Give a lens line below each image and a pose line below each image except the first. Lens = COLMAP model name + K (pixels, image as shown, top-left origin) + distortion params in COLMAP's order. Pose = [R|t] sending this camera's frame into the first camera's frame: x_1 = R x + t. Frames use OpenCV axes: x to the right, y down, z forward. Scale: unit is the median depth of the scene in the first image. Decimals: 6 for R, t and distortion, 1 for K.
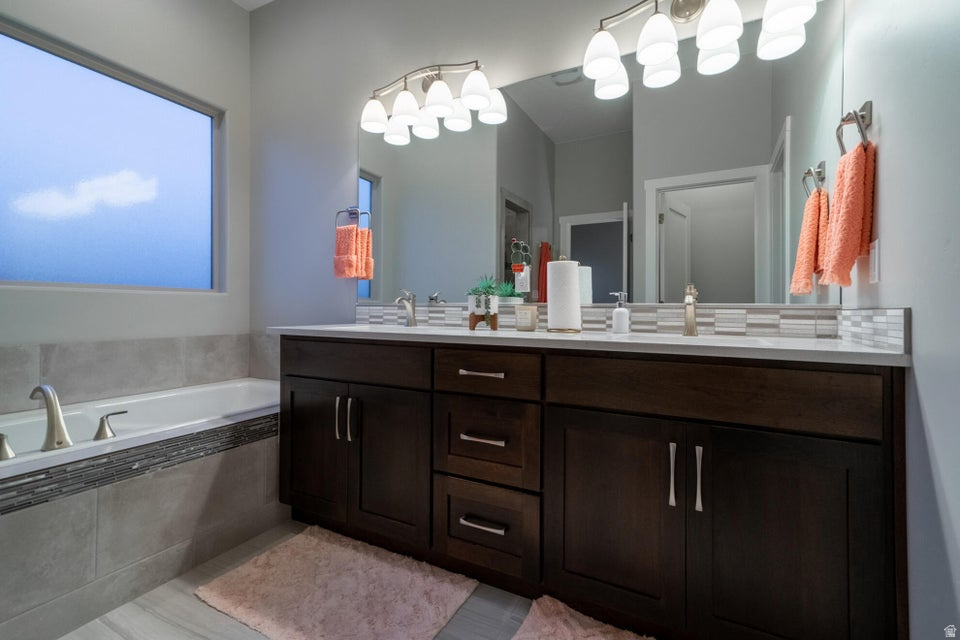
lens RADIAL K [[434.2, 0, 485.1], [0, 434.2, 303.6], [0, 0, 1]] dist [0.005059, -0.000177]
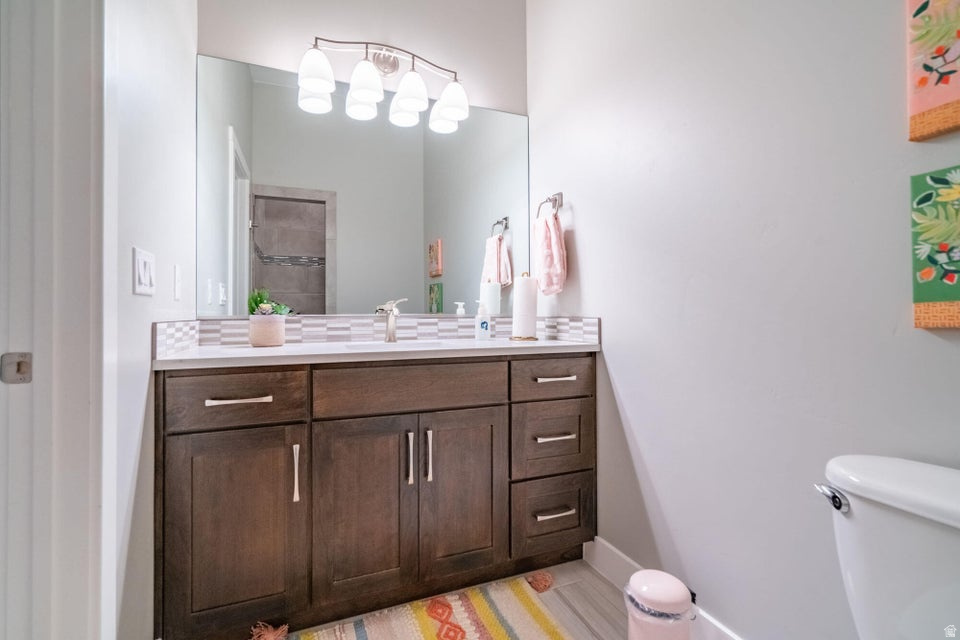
lens RADIAL K [[398.5, 0, 476.1], [0, 398.5, 321.0], [0, 0, 1]] dist [-0.005284, -0.000110]
pose [[0.648554, -0.011086, 0.761088, -0.490219], [0.002032, 0.999916, 0.012834, 0.000067], [-0.761166, -0.006777, 0.648522, 0.263284]]
